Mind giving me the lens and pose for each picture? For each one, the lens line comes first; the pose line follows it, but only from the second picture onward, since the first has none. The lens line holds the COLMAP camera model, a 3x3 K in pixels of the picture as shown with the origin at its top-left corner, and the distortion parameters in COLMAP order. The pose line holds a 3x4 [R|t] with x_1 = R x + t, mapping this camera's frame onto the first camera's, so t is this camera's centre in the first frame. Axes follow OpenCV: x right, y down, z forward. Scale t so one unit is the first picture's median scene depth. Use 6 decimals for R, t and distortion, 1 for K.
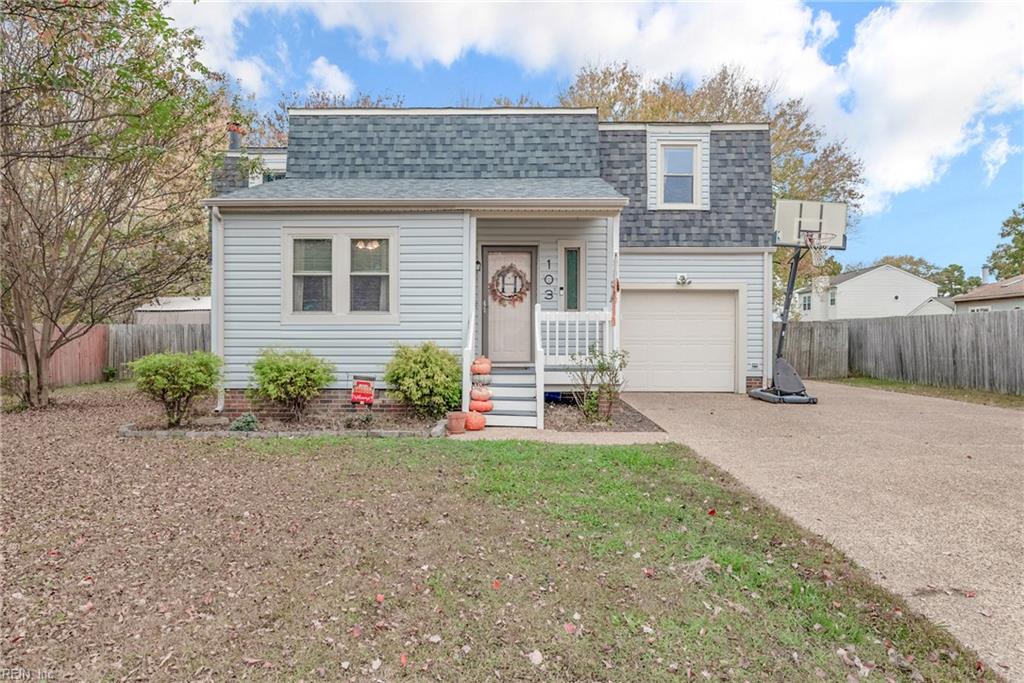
lens RADIAL K [[661.1, 0, 511.5], [0, 661.1, 335.7], [0, 0, 1]] dist [-0.001093, 0.000182]
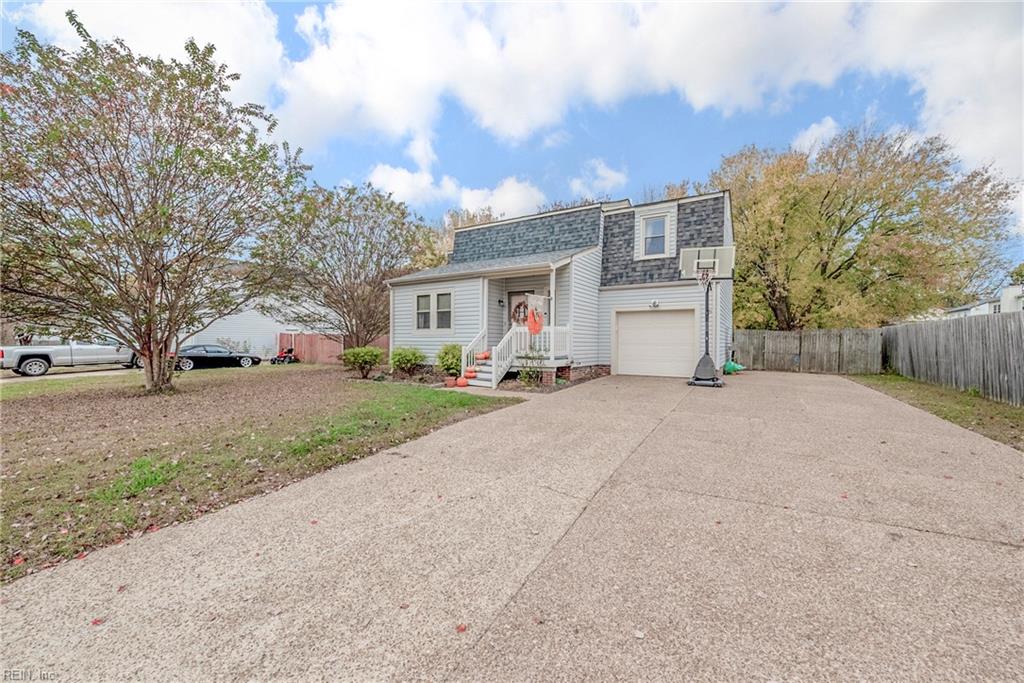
lens RADIAL K [[407.4, 0, 510.8], [0, 407.4, 342.7], [0, 0, 1]] dist [-0.002296, -0.000618]
pose [[0.854710, 0.003343, -0.519095, 0.550096], [-0.000345, 0.999983, 0.005872, 0.001018], [0.519105, -0.004839, 0.854697, 0.008569]]
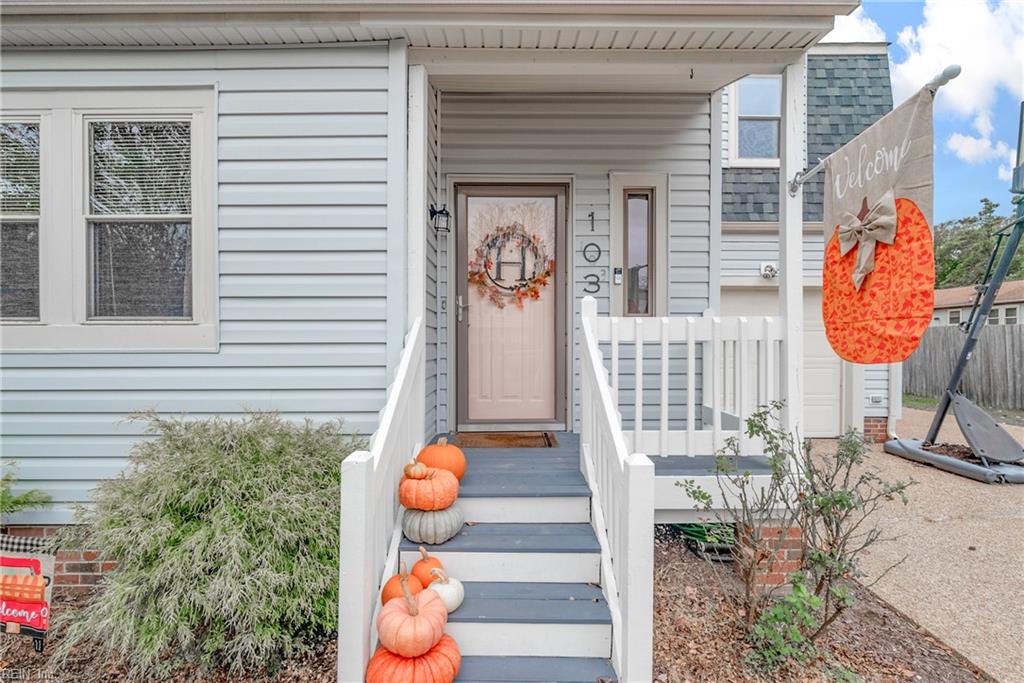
lens RADIAL K [[456.5, 0, 513.7], [0, 456.5, 345.2], [0, 0, 1]] dist [-0.003840, -0.000344]
pose [[0.999916, -0.001697, 0.012843, -0.005637], [0.001495, 0.999875, 0.015751, -0.021362], [-0.012868, -0.015730, 0.999793, 0.639977]]
